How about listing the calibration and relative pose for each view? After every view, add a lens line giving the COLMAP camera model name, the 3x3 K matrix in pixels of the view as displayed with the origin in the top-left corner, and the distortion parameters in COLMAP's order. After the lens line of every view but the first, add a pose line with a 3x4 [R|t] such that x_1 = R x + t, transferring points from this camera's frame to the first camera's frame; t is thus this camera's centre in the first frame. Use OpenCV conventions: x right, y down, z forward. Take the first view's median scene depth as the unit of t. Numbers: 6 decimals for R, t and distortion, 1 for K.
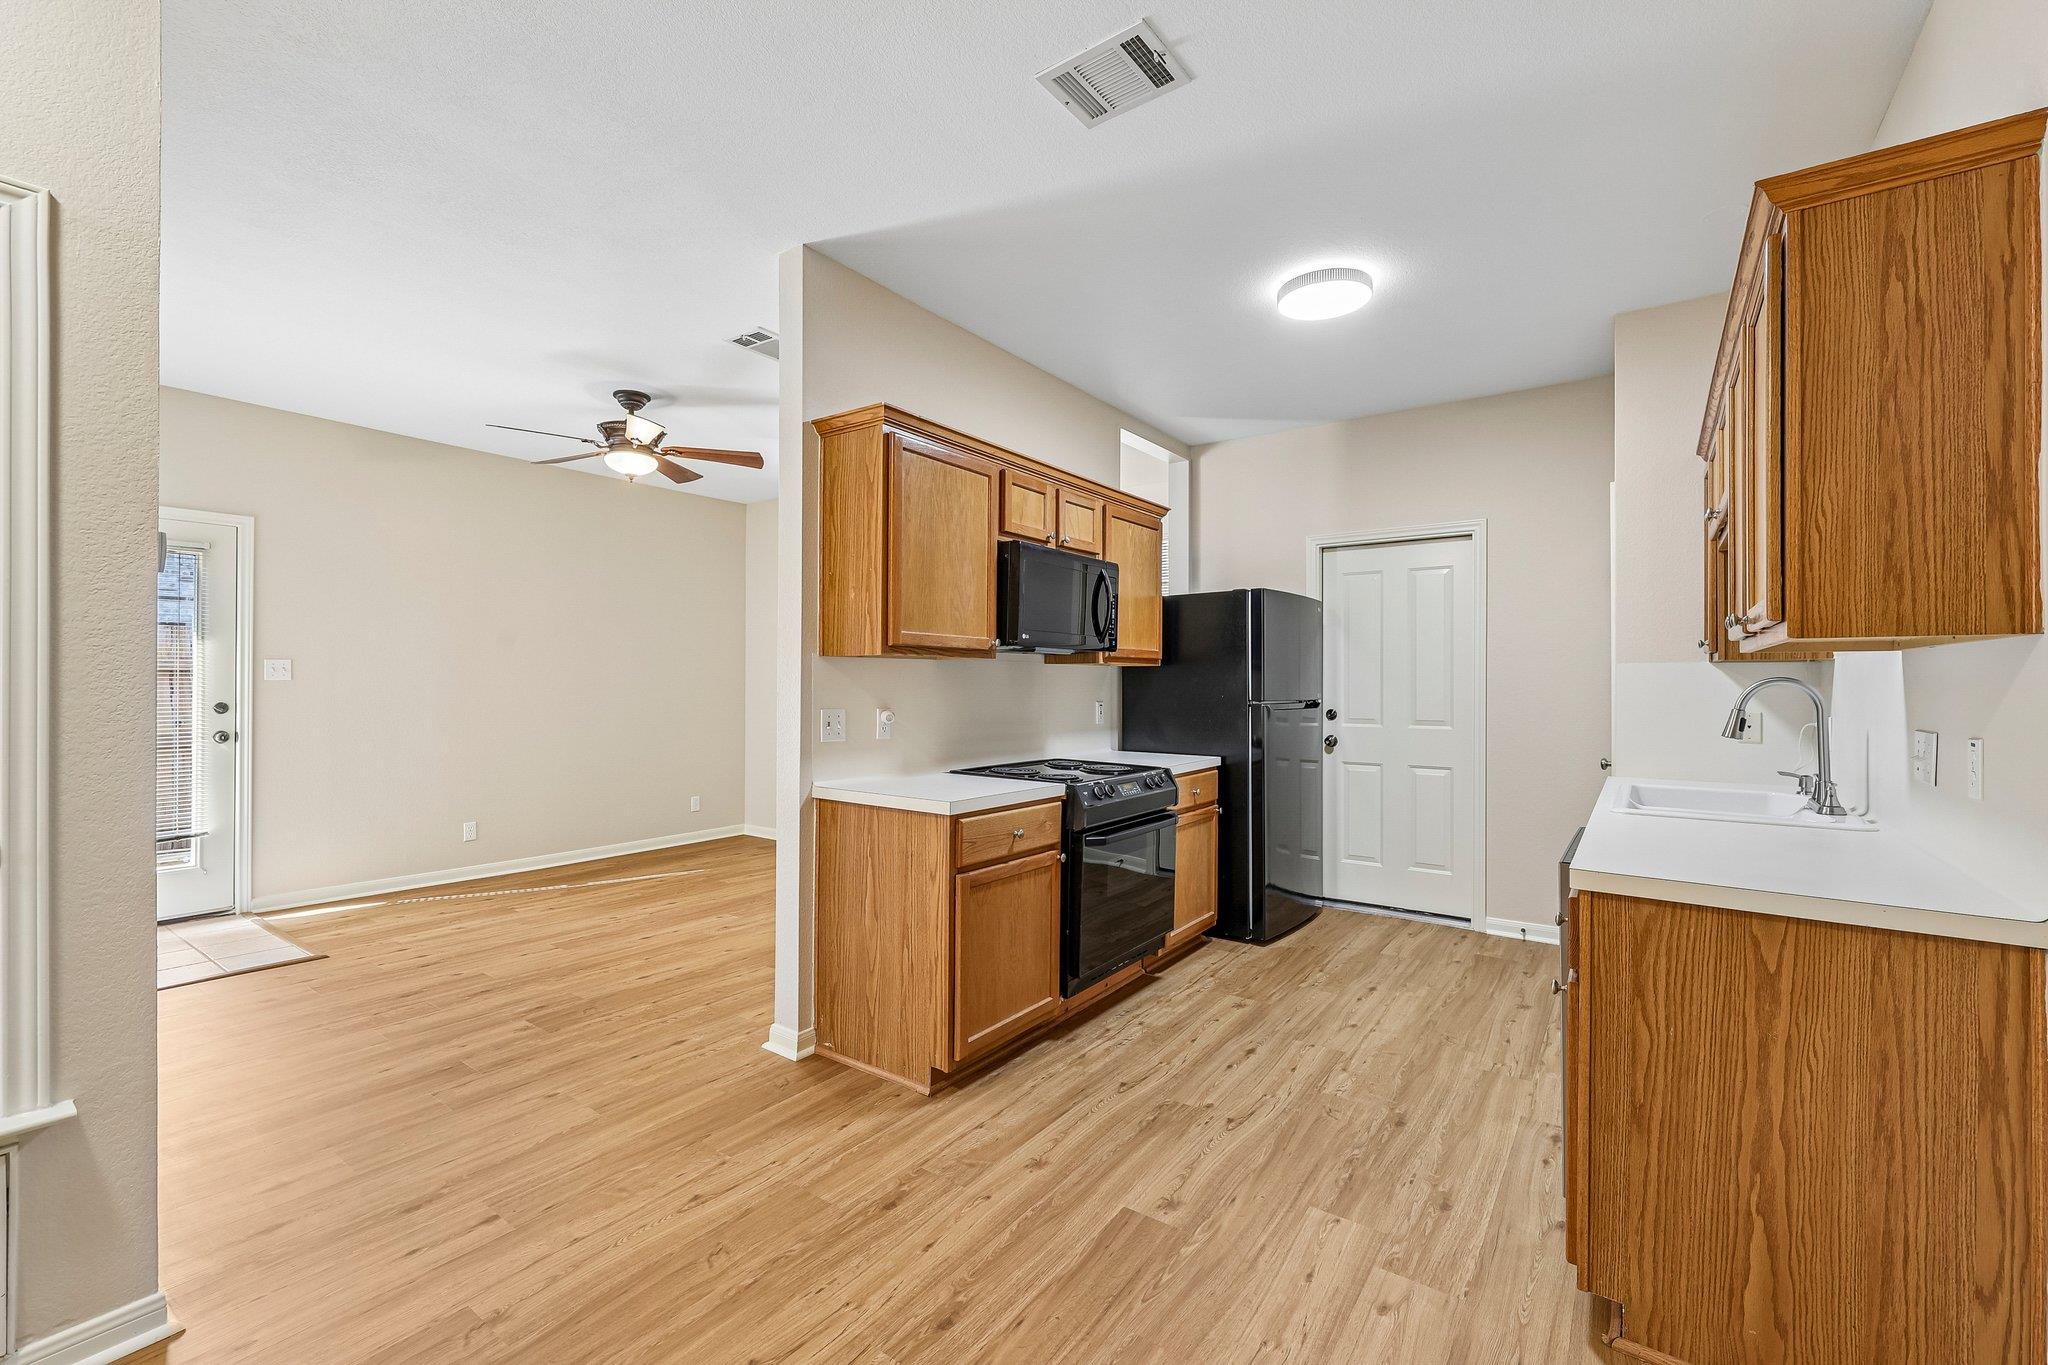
lens RADIAL K [[860.8, 0, 1027.5], [0, 860.8, 678.1], [0, 0, 1]] dist [-0.002302, 0.000844]
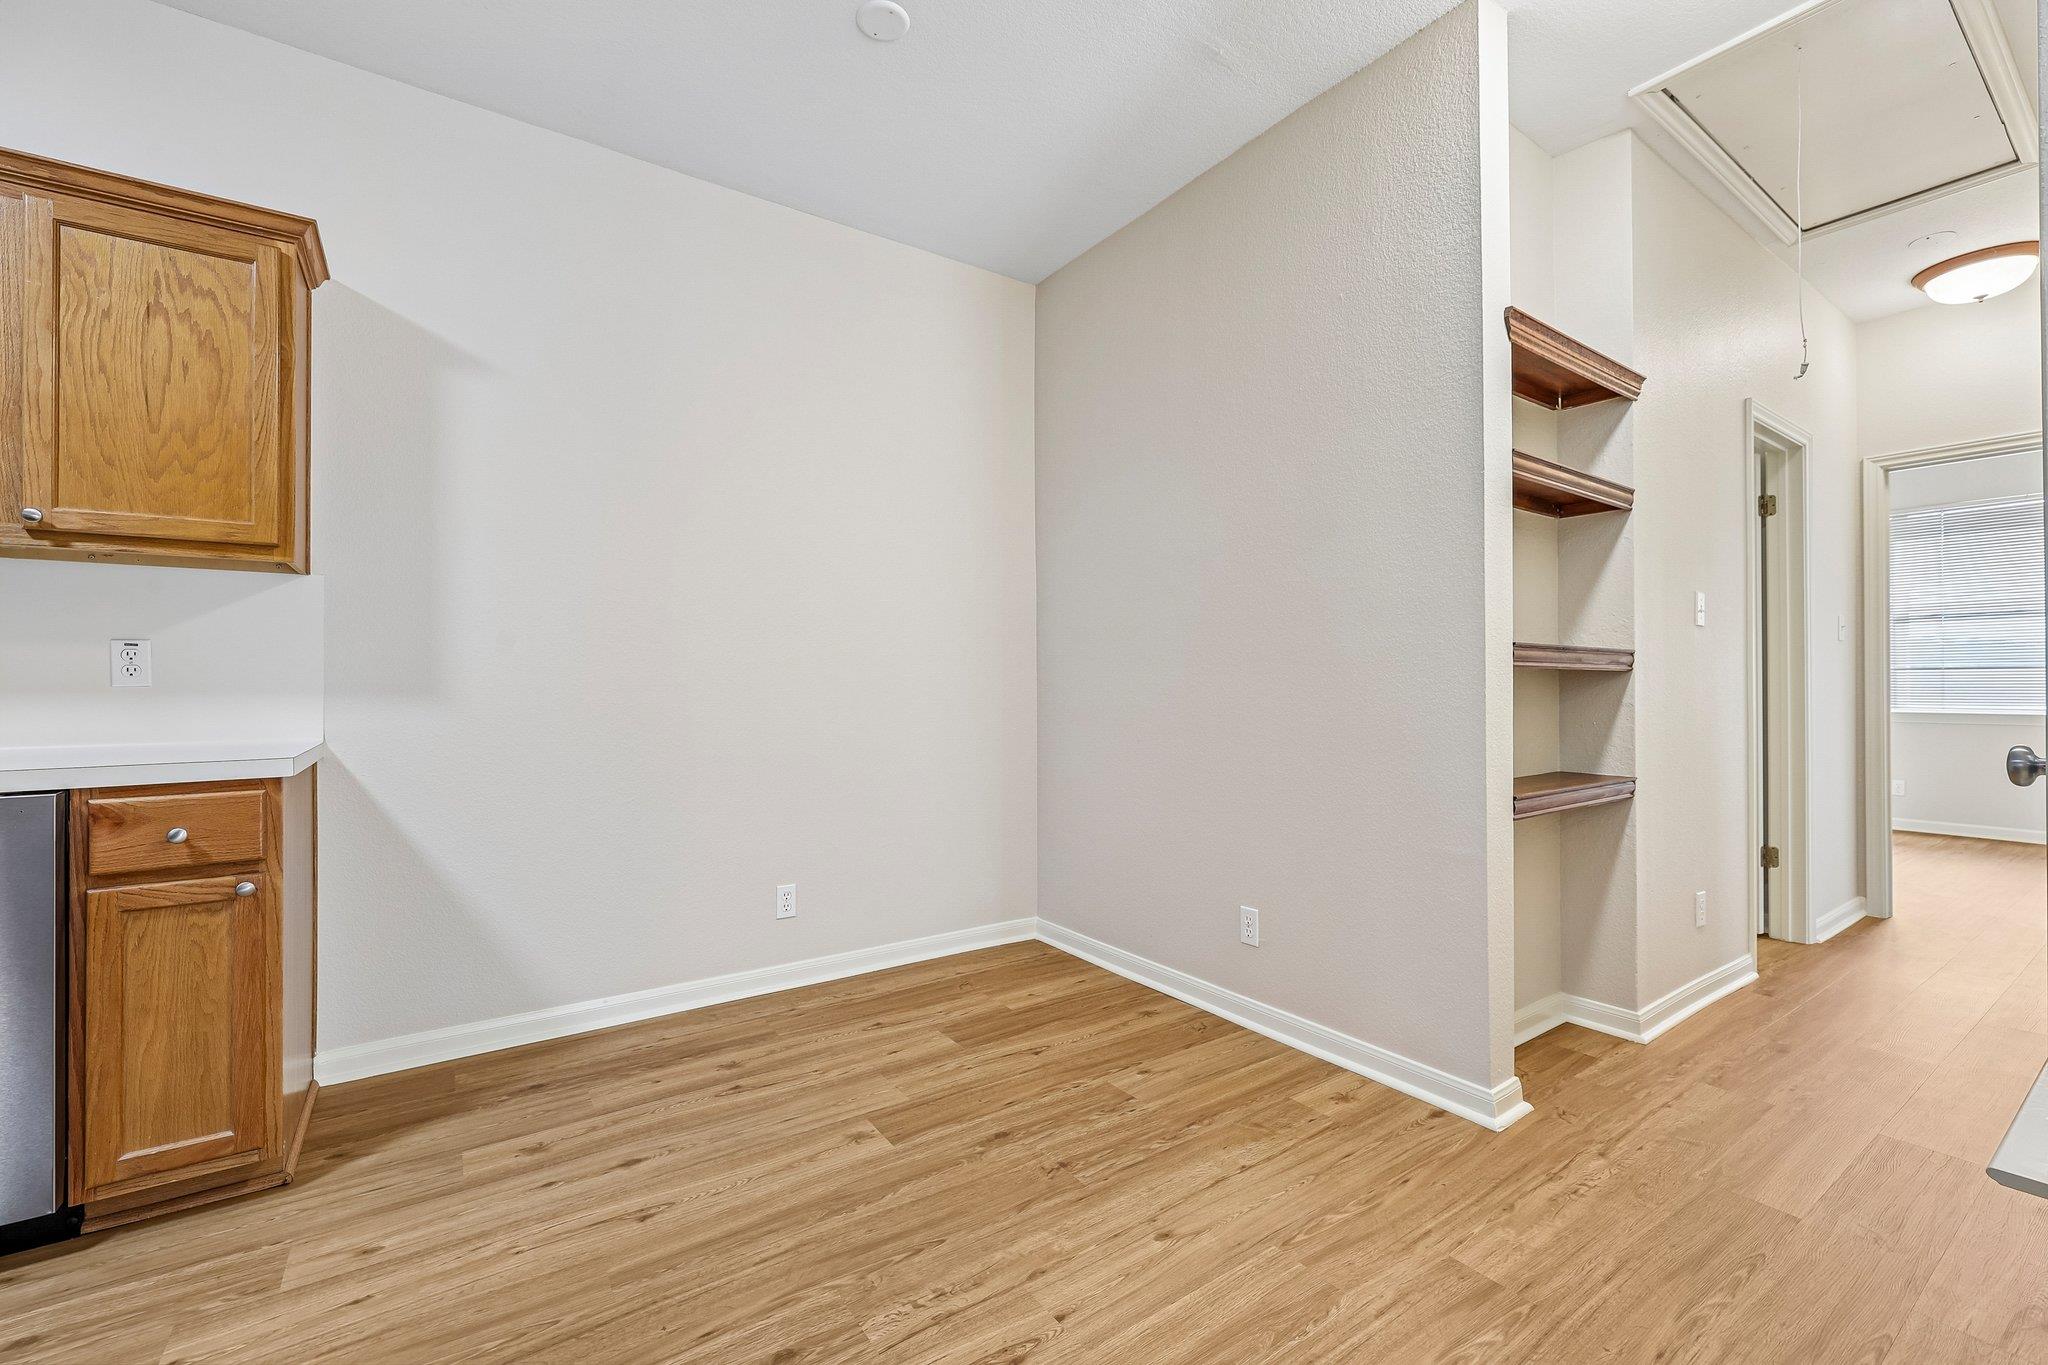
lens RADIAL K [[860.8, 0, 1027.9], [0, 860.8, 676.0], [0, 0, 1]] dist [-0.002302, 0.000844]
pose [[-0.943335, -0.000851, 0.331842, -0.327245], [-0.003788, 0.999959, -0.008203, 0.070624], [-0.331821, -0.008995, -0.943299, 0.960682]]
